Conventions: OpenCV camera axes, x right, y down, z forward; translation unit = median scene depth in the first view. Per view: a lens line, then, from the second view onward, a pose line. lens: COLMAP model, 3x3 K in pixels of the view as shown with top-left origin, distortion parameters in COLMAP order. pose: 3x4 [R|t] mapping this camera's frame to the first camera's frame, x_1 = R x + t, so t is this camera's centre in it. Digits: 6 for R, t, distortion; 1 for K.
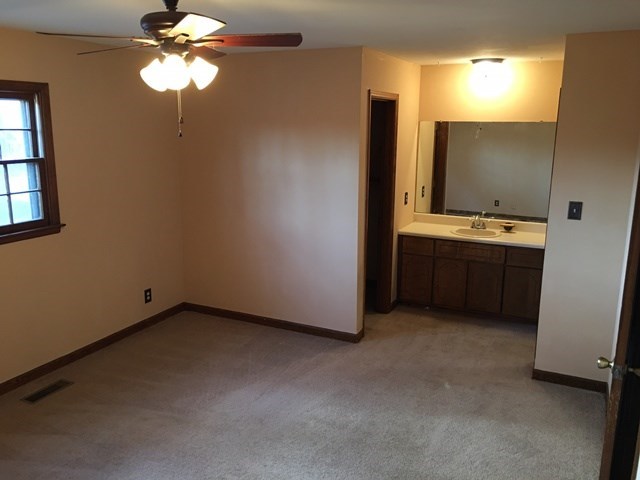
lens RADIAL K [[545.0, 0, 320.0], [0, 545.0, 240.0], [0, 0, 1]] dist [0.070253, 0.000241]
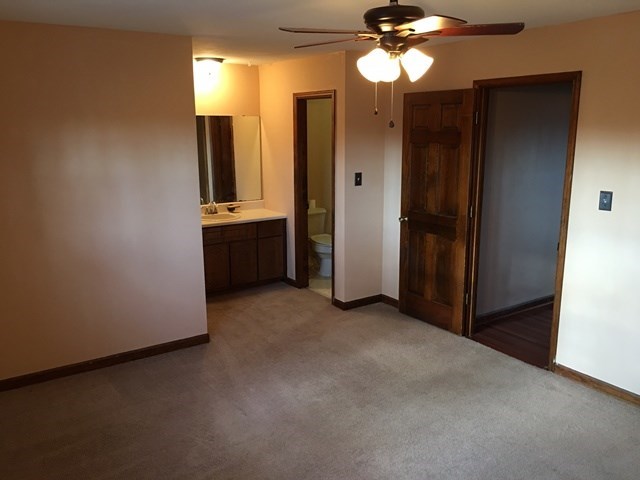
lens RADIAL K [[541.5, 0, 319.2], [0, 541.5, 236.5], [0, 0, 1]] dist [0.079943, -0.109317]
pose [[0.513657, -0.191513, 0.836349, -0.613700], [0.190748, 0.975866, 0.106309, -0.061401], [-0.836524, 0.104925, 0.537791, 0.297551]]
